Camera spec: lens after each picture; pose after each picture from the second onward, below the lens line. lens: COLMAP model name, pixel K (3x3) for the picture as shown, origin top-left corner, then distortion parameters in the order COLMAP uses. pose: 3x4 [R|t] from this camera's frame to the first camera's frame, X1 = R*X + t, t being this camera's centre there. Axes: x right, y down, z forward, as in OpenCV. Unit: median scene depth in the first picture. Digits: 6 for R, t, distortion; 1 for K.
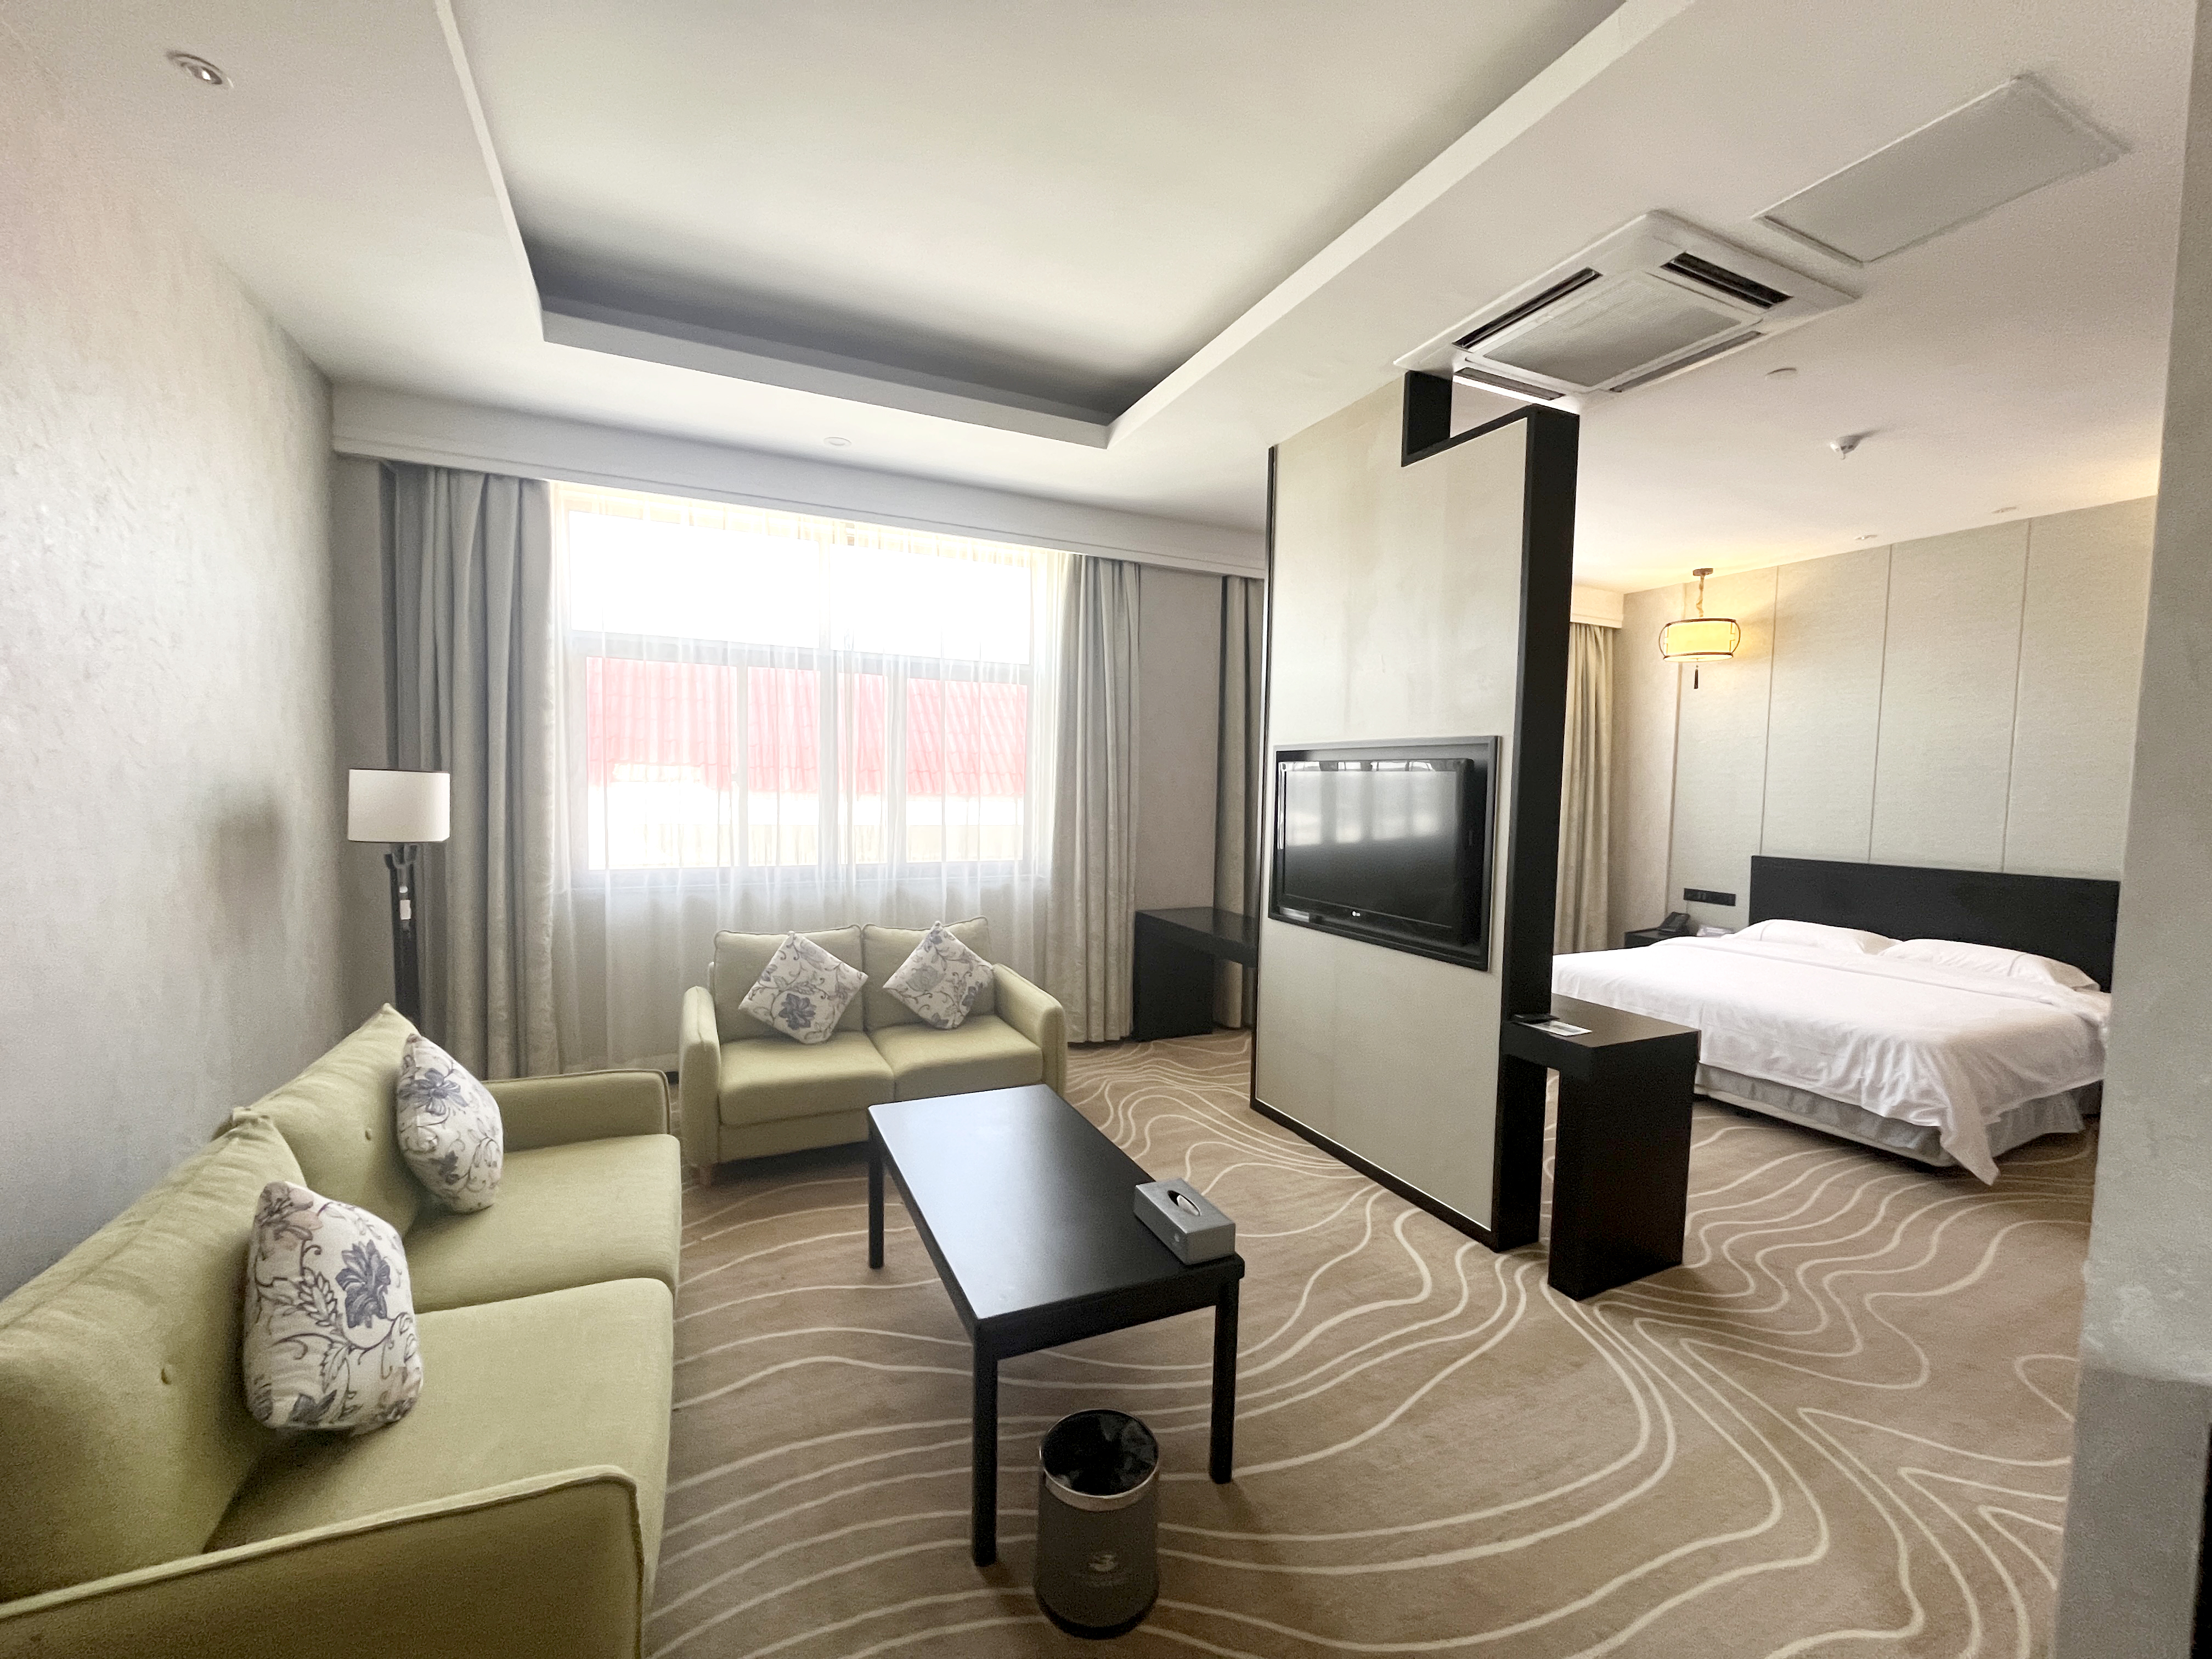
lens RADIAL K [[893.1, 0, 1109.4], [0, 893.1, 836.3], [0, 0, 1]] dist [-0.001774, 0.000729]
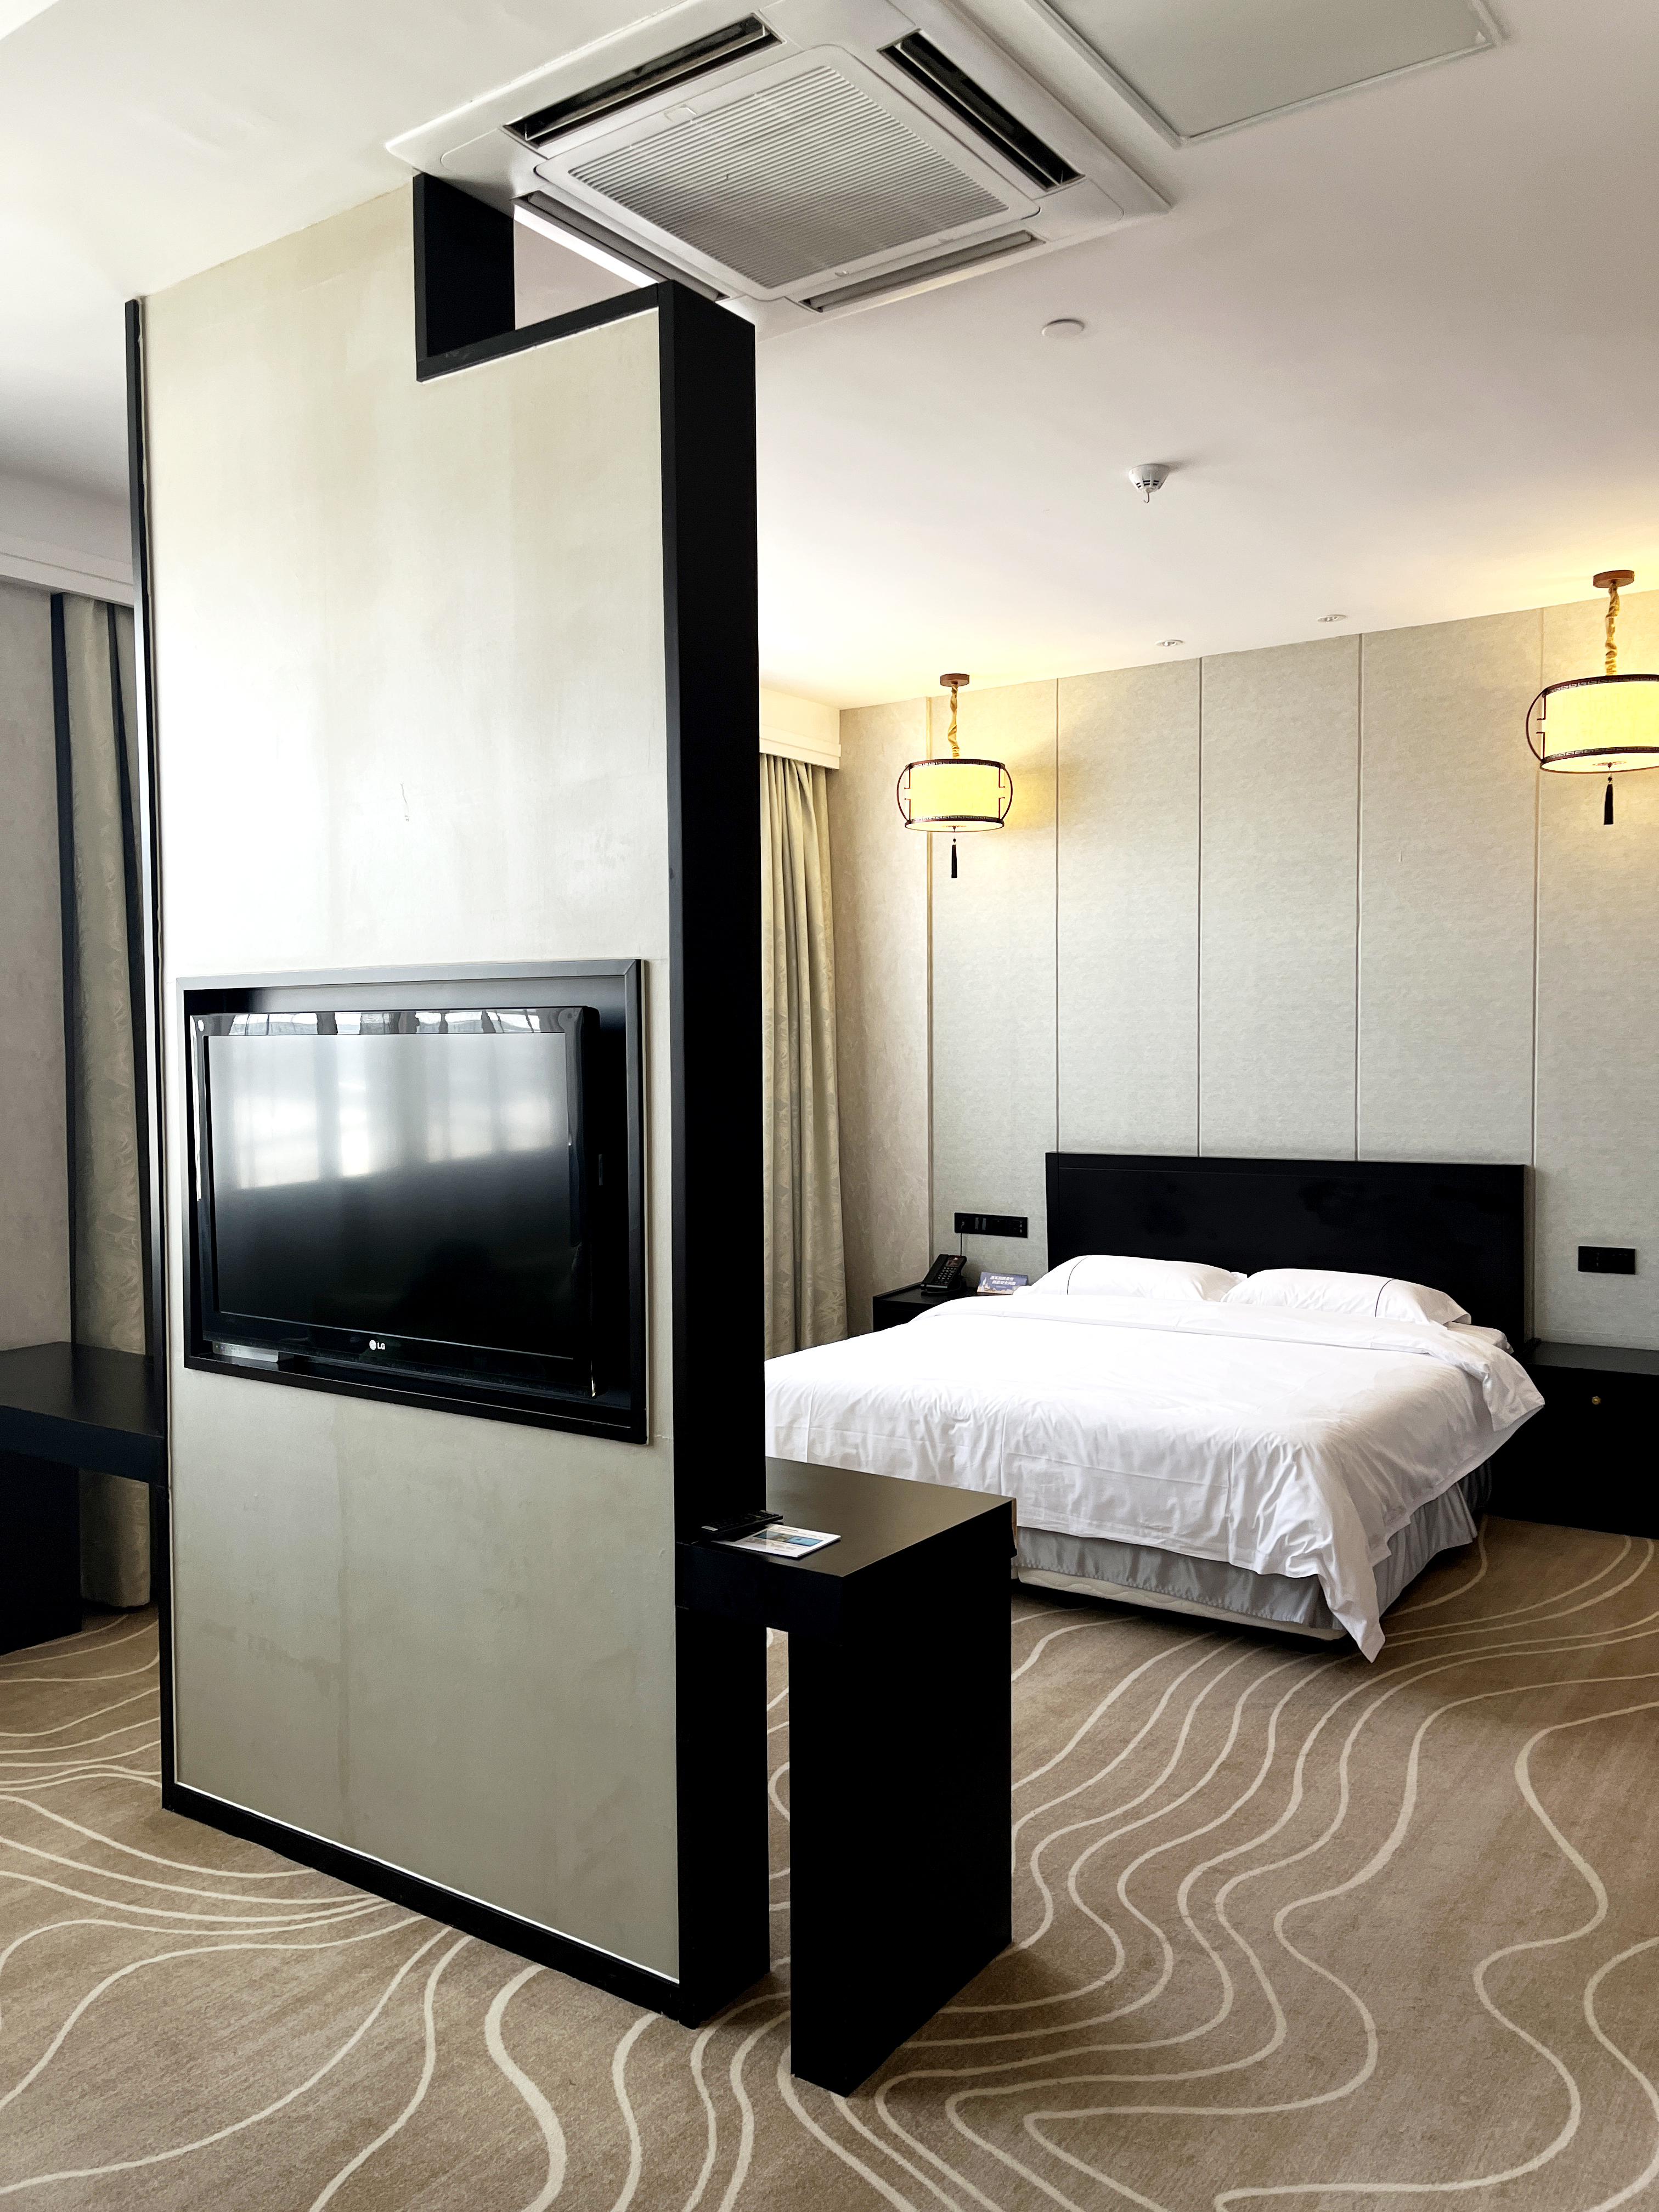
lens RADIAL K [[1704.7, 0, 829.5], [0, 1704.7, 1106.0], [0, 0, 1]] dist [0.044894, -0.010283]
pose [[0.872917, -0.042400, 0.486022, 0.051895], [0.053959, 0.998495, -0.009804, -0.012868], [-0.484875, 0.034783, 0.873891, 0.103942]]
